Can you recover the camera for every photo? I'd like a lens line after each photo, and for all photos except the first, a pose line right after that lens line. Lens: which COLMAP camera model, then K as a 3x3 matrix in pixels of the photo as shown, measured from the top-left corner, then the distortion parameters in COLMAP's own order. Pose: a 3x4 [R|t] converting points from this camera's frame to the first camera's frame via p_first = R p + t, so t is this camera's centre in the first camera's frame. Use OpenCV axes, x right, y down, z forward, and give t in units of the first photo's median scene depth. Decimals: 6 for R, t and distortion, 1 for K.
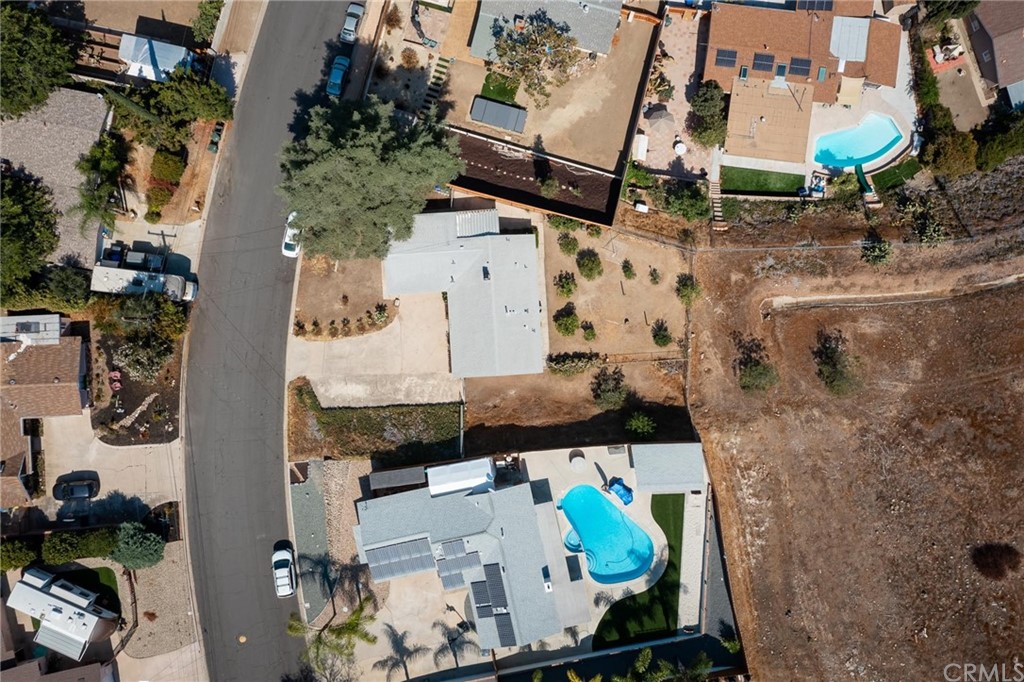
lens RADIAL K [[812.7, 0, 505.4], [0, 812.7, 345.4], [0, 0, 1]] dist [0.003608, 0.009003]
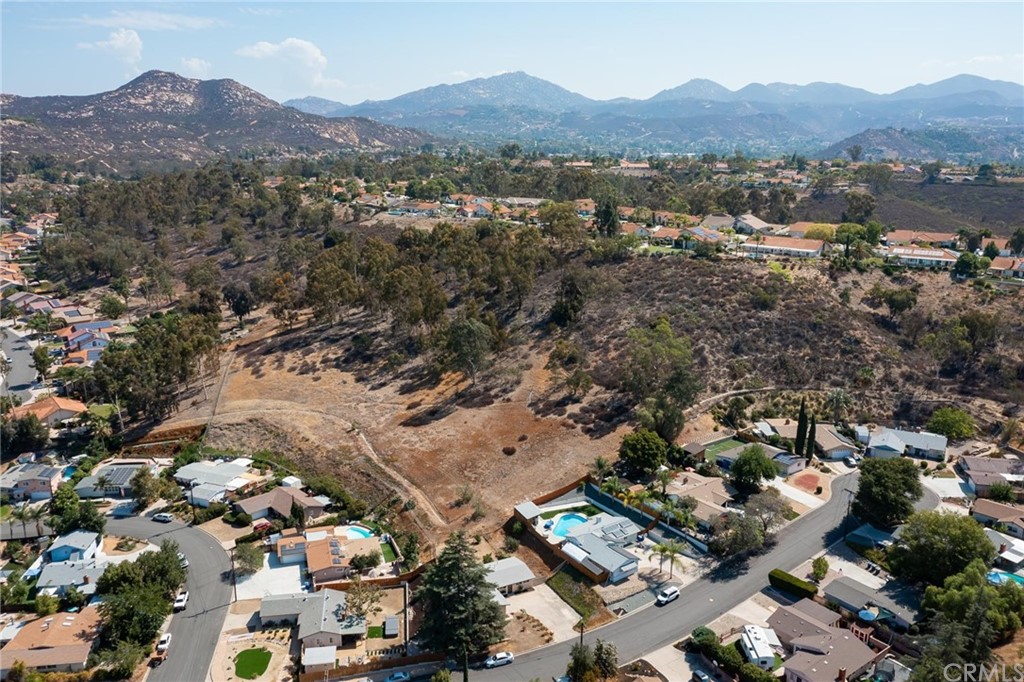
lens RADIAL K [[812.7, 0, 505.4], [0, 812.7, 345.4], [0, 0, 1]] dist [0.003608, 0.009003]
pose [[-0.399767, -0.215340, 0.890963, -1.625973], [0.916617, -0.093874, 0.388589, -0.720291], [-0.000041, 0.972017, 0.234912, -0.002766]]
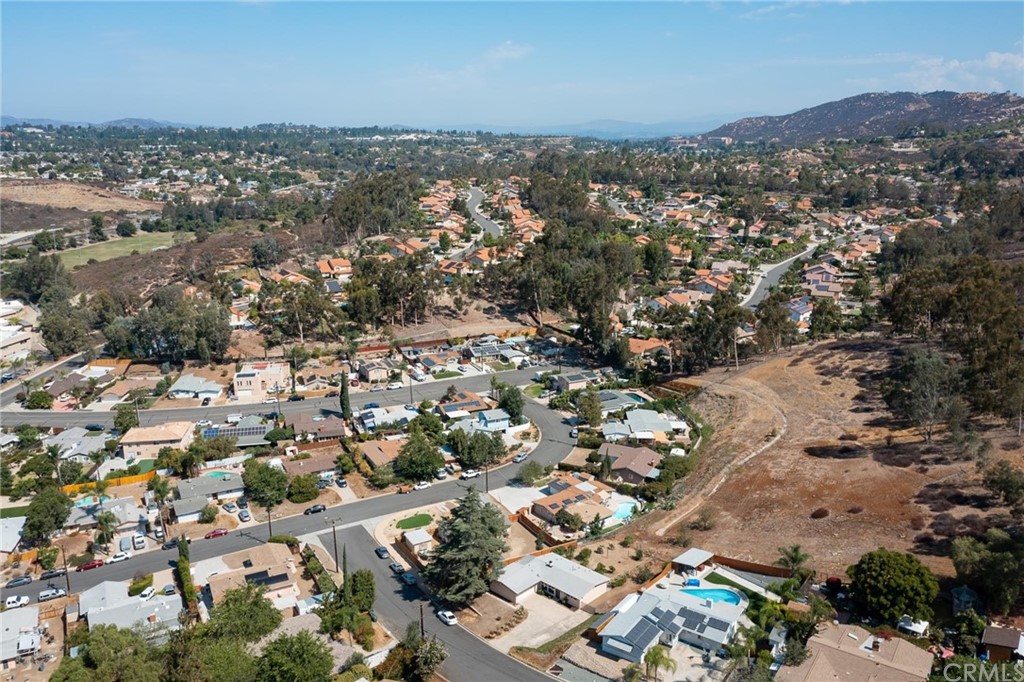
lens RADIAL K [[812.7, 0, 505.4], [0, 812.7, 345.4], [0, 0, 1]] dist [0.003608, 0.009003]
pose [[0.735489, -0.155919, 0.659352, -1.194954], [0.677395, 0.189153, -0.710885, 1.026024], [-0.013878, 0.969490, 0.244739, 0.066951]]
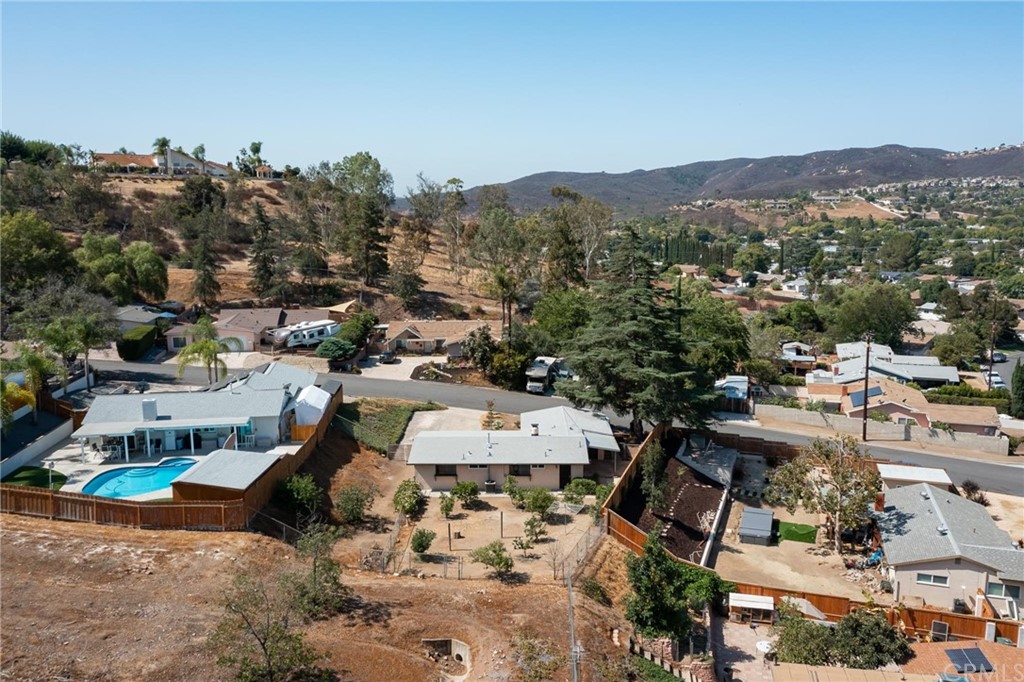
lens RADIAL K [[812.7, 0, 505.4], [0, 812.7, 345.4], [0, 0, 1]] dist [0.003608, 0.009003]
pose [[-0.073202, 0.184547, -0.980094, 0.752390], [-0.997207, 0.001082, 0.074684, -0.113974], [0.014843, 0.982823, 0.183952, 0.733931]]
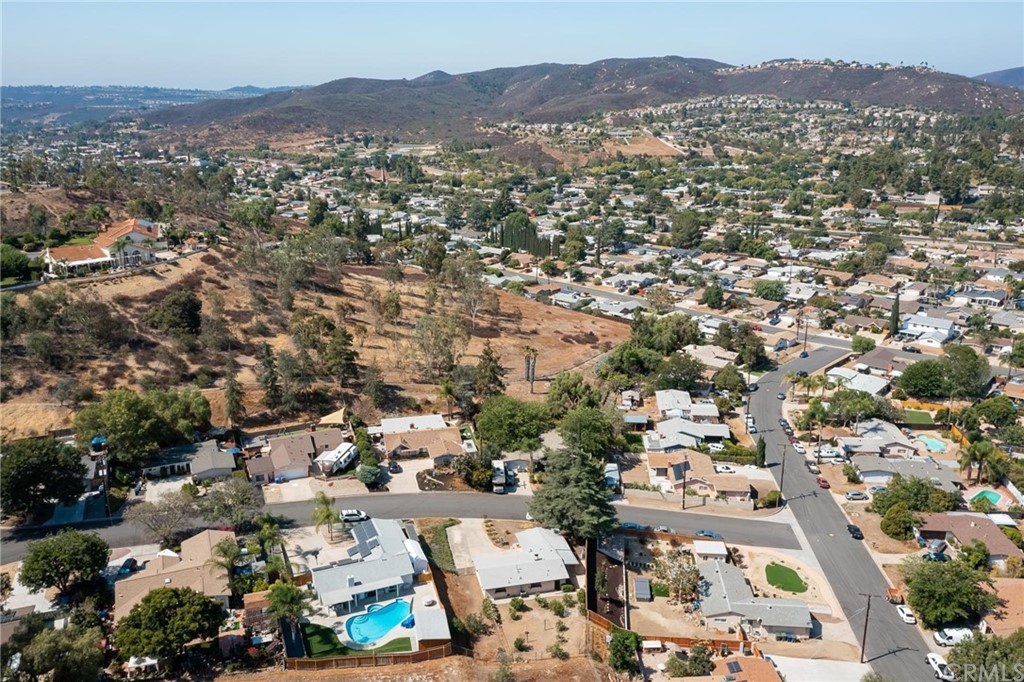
lens RADIAL K [[812.7, 0, 505.4], [0, 812.7, 345.4], [0, 0, 1]] dist [0.003608, 0.009003]
pose [[0.171889, 0.308389, -0.935602, 1.328117], [-0.985082, 0.061769, -0.160620, 0.207262], [0.008257, 0.949253, 0.314406, 0.069788]]
